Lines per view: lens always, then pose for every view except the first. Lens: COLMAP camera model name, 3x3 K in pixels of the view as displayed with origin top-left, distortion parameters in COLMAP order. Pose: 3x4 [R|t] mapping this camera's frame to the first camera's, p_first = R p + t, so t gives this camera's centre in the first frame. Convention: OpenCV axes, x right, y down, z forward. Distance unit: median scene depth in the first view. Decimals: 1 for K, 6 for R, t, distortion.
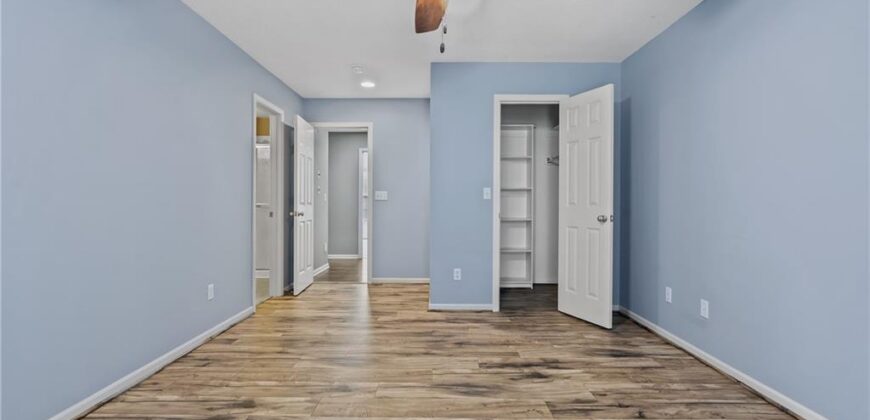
lens RADIAL K [[390.7, 0, 432.7], [0, 390.7, 207.2], [0, 0, 1]] dist [0.000055, 0.001237]
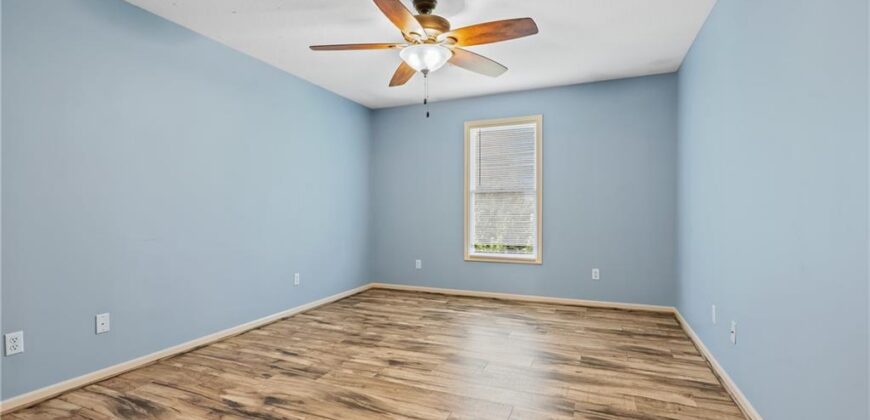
lens RADIAL K [[390.7, 0, 437.2], [0, 390.7, 207.1], [0, 0, 1]] dist [0.000055, 0.001237]
pose [[-0.925356, 0.001259, 0.379097, -0.455134], [0.001407, 0.999999, 0.000113, -0.016600], [-0.379096, 0.000638, -0.925357, 1.799446]]
